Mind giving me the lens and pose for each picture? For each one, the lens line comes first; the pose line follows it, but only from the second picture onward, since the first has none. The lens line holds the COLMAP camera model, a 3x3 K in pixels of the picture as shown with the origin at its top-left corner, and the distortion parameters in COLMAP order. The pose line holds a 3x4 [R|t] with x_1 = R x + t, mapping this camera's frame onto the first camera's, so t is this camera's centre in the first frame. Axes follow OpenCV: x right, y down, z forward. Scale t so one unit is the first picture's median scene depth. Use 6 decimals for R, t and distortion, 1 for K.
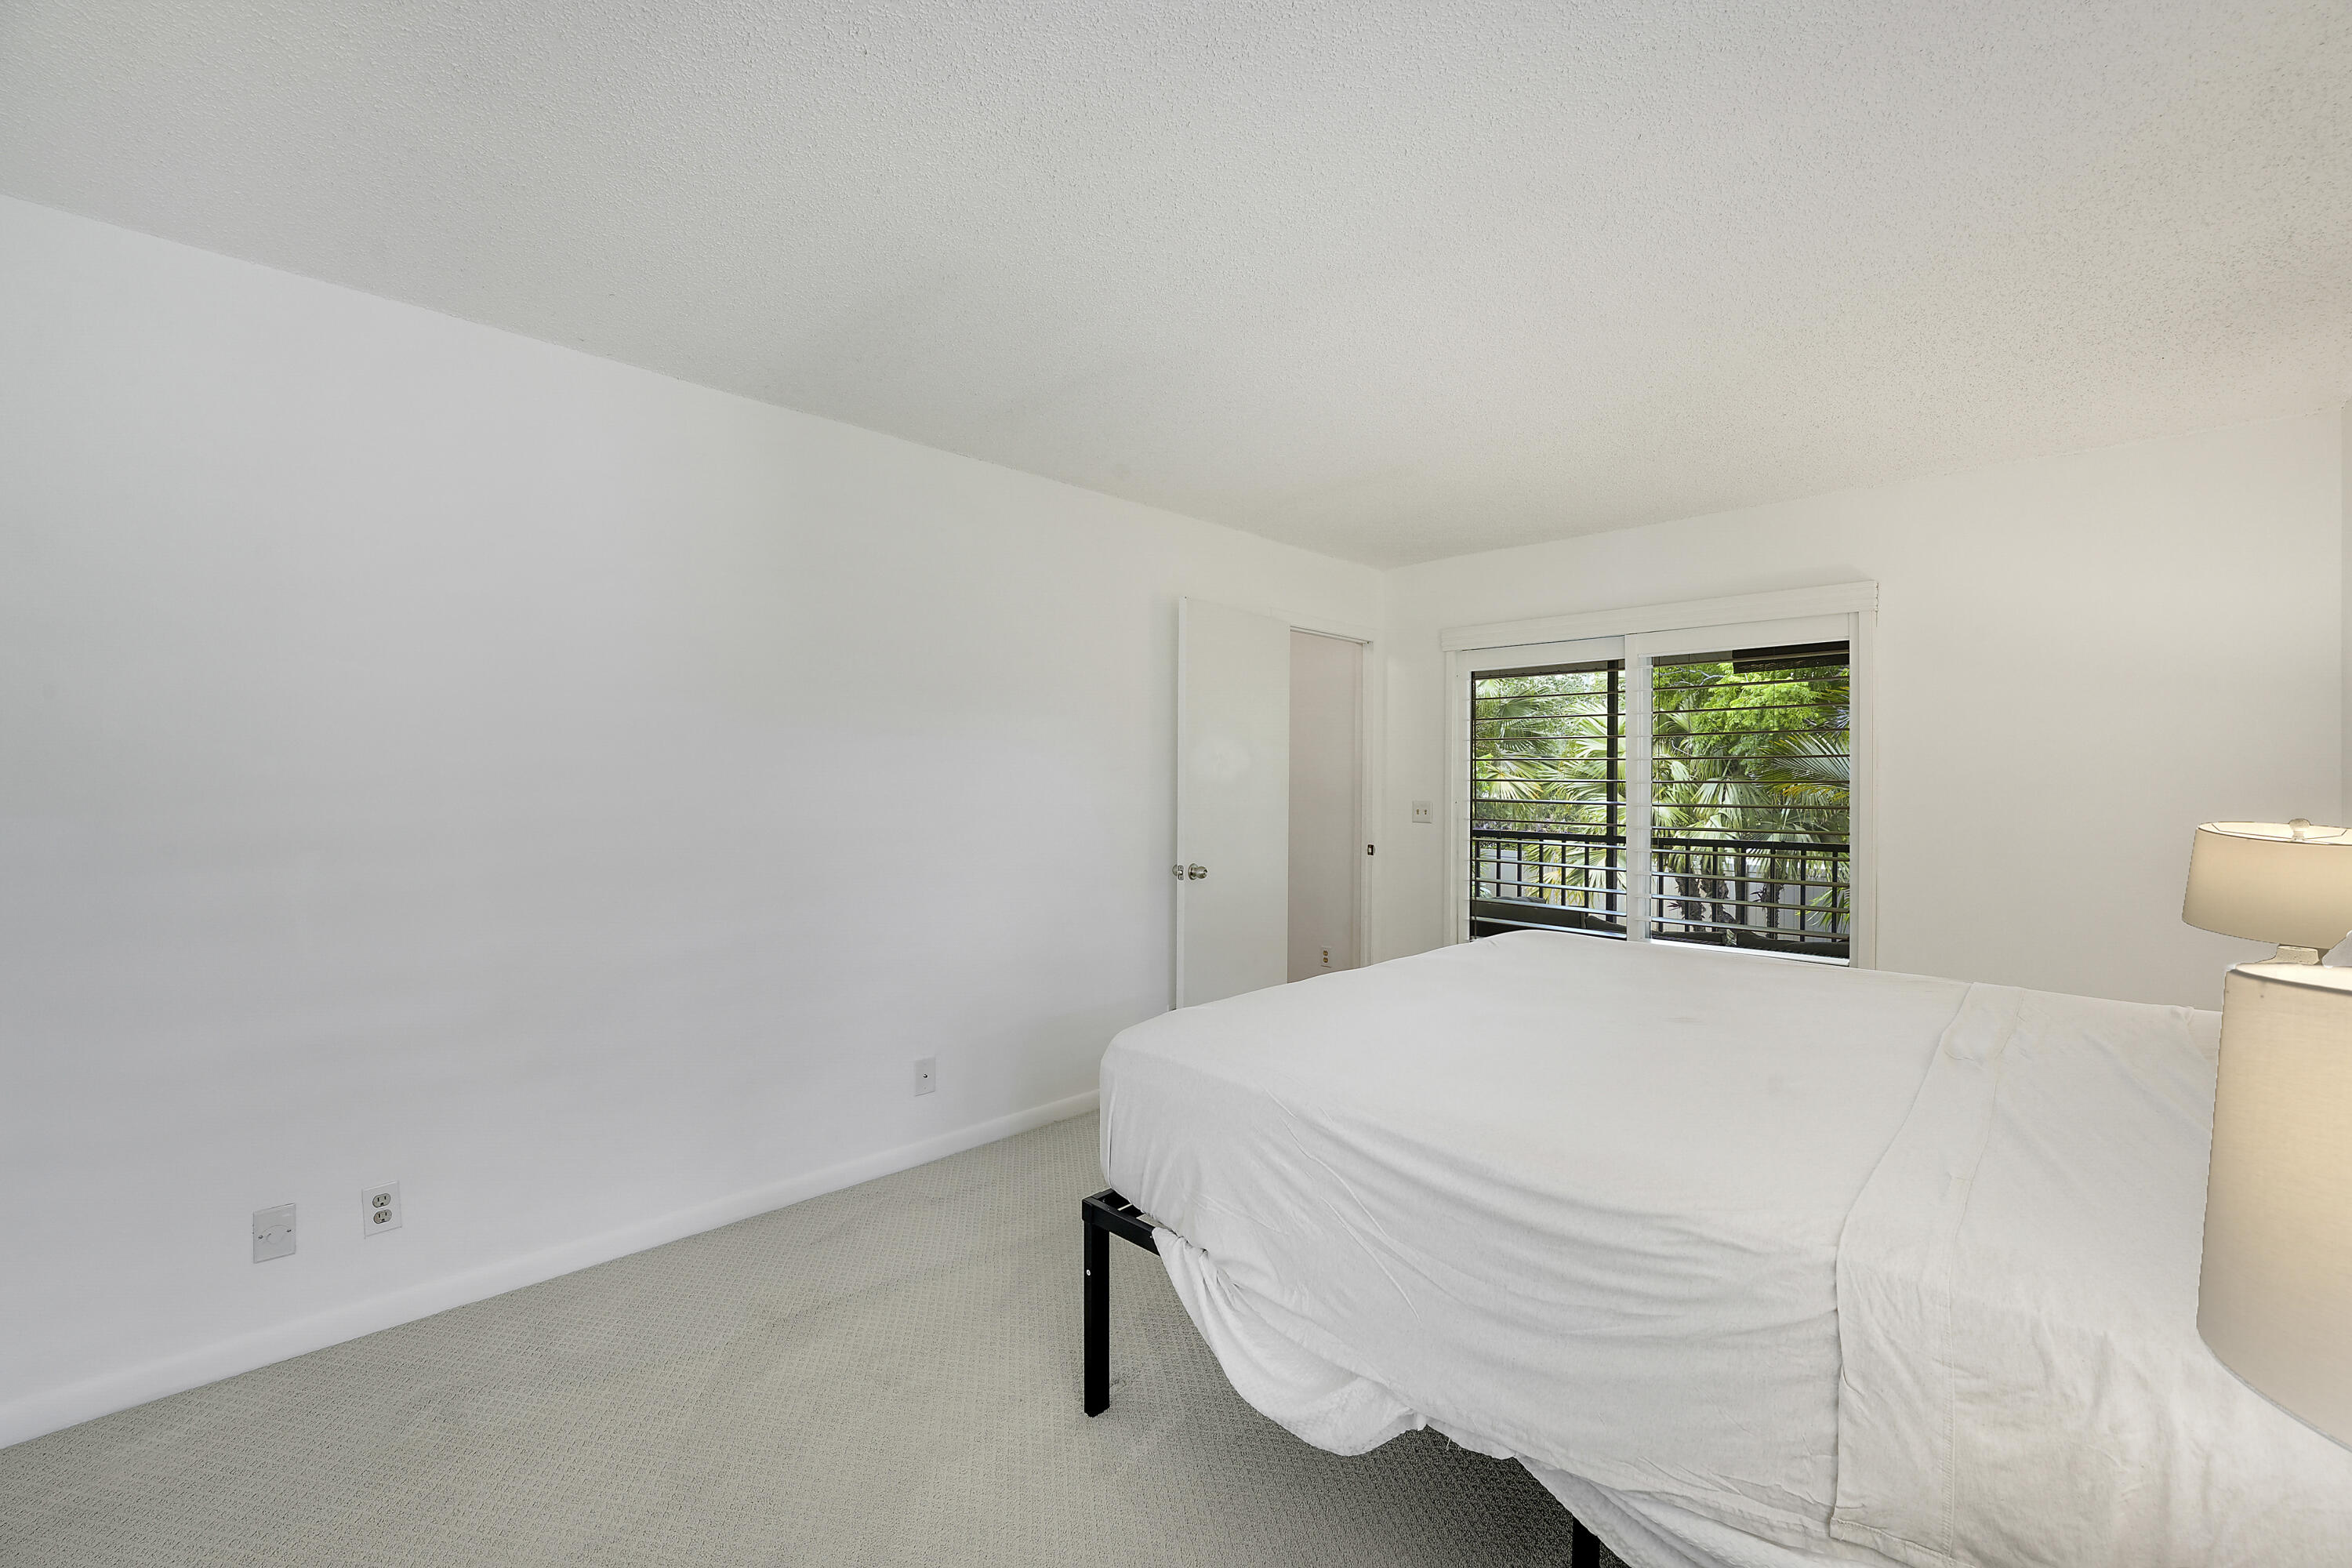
lens RADIAL K [[980.3, 0, 1191.7], [0, 980.3, 781.3], [0, 0, 1]] dist [-0.013616, -0.000247]
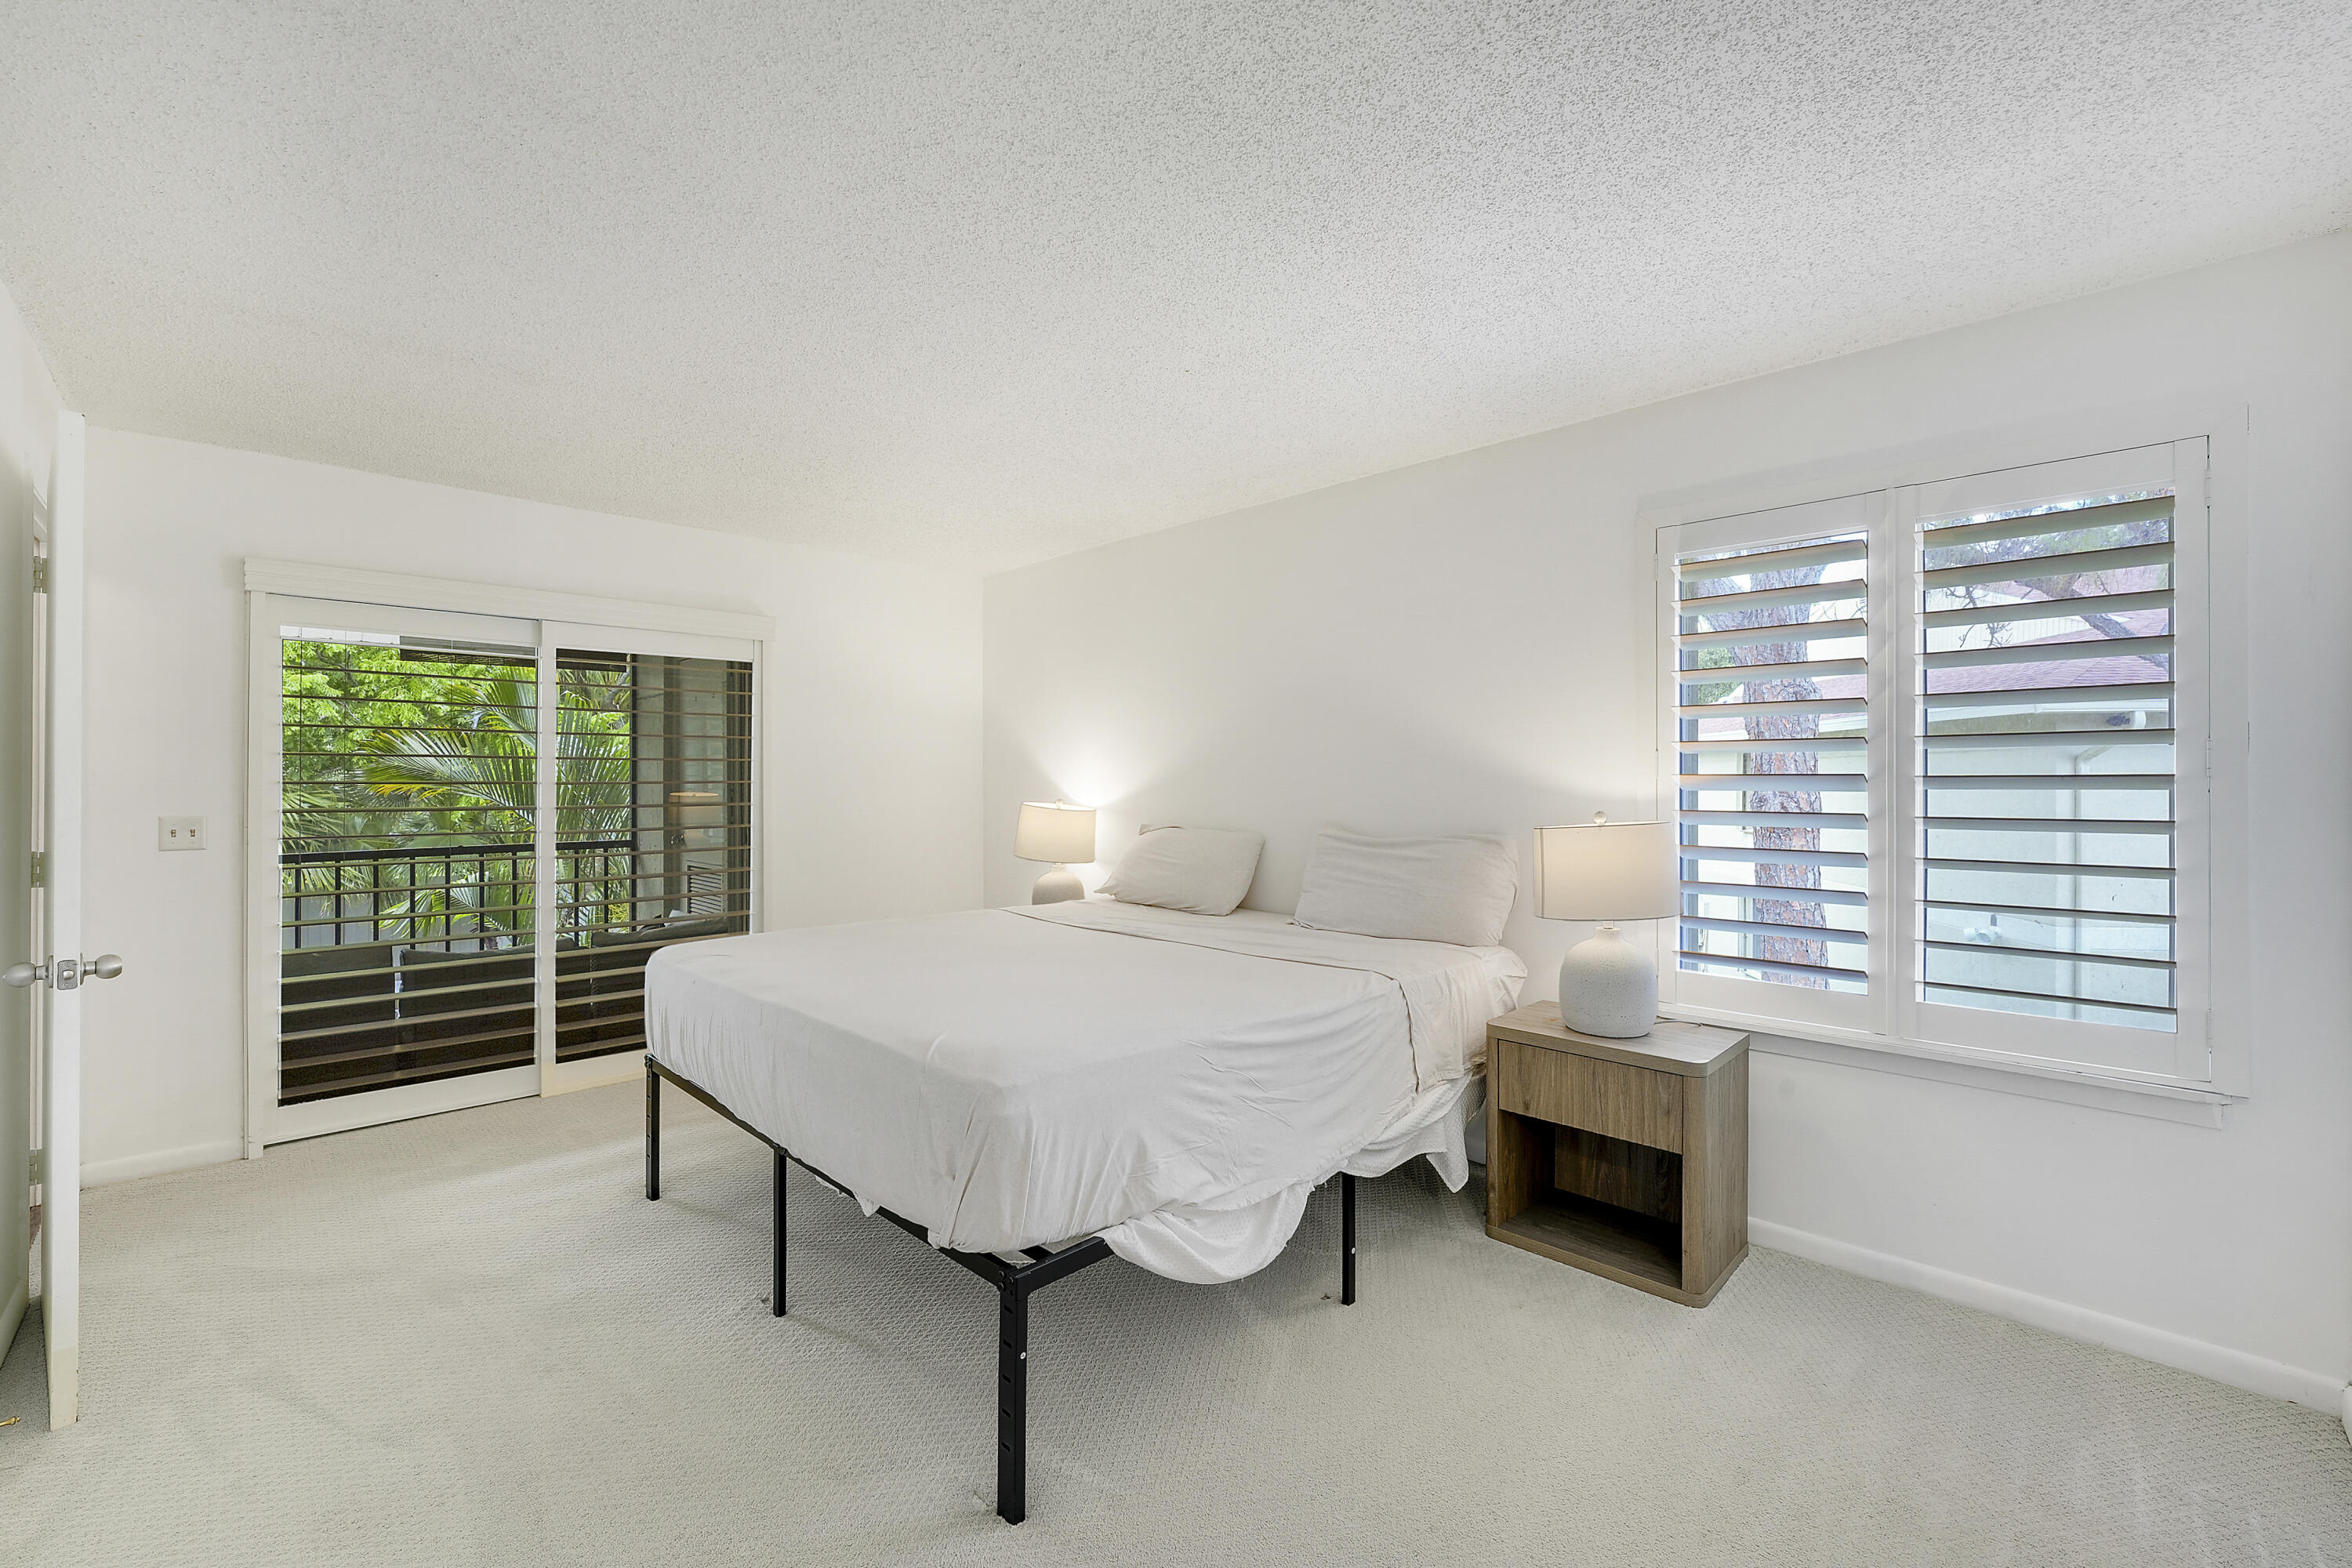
lens RADIAL K [[980.3, 0, 1190.7], [0, 980.3, 777.7], [0, 0, 1]] dist [-0.013616, -0.000247]
pose [[0.000354, -0.001687, 0.999999, -1.238153], [0.005896, 0.999981, 0.001685, -0.006543], [-0.999983, 0.005896, 0.000364, 1.094580]]
